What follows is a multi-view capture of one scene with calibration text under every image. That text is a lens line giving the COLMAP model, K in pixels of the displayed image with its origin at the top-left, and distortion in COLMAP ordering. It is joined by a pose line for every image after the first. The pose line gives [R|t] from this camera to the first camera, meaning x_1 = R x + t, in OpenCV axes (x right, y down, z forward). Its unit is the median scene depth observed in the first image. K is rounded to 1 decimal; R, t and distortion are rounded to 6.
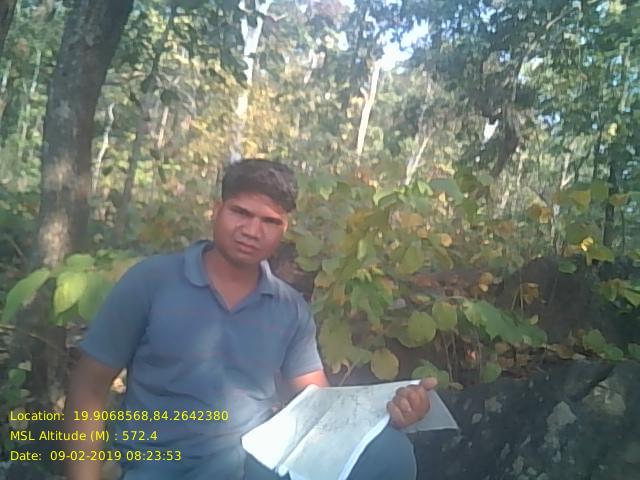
lens RADIAL K [[522.4, 0, 320.9], [0, 522.4, 239.3], [0, 0, 1]] dist [0.017733, -0.047929]
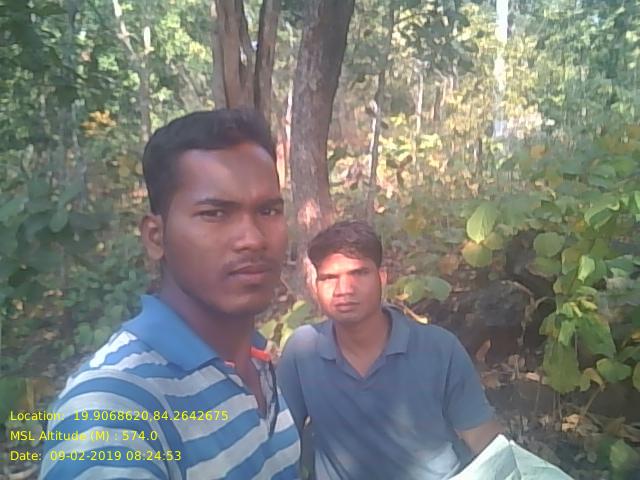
lens RADIAL K [[522.4, 0, 323.1], [0, 522.4, 240.5], [0, 0, 1]] dist [0.017733, -0.047929]
pose [[0.857079, -0.100037, -0.505379, 0.022141], [0.134374, 0.990419, 0.031838, -0.016635], [0.497352, -0.095198, 0.862310, 0.001472]]
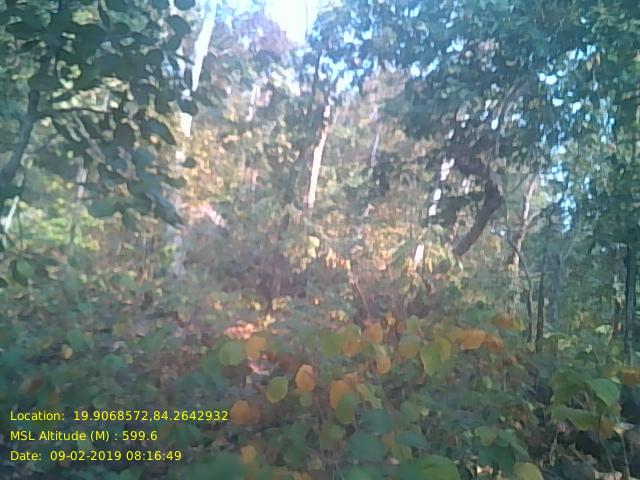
lens RADIAL K [[522.4, 0, 317.9], [0, 522.4, 239.8], [0, 0, 1]] dist [0.017733, -0.047929]
pose [[0.994786, -0.034702, 0.095899, -0.014294], [0.038940, 0.998330, -0.042678, -0.076539], [-0.094258, 0.046190, 0.994476, 0.129781]]
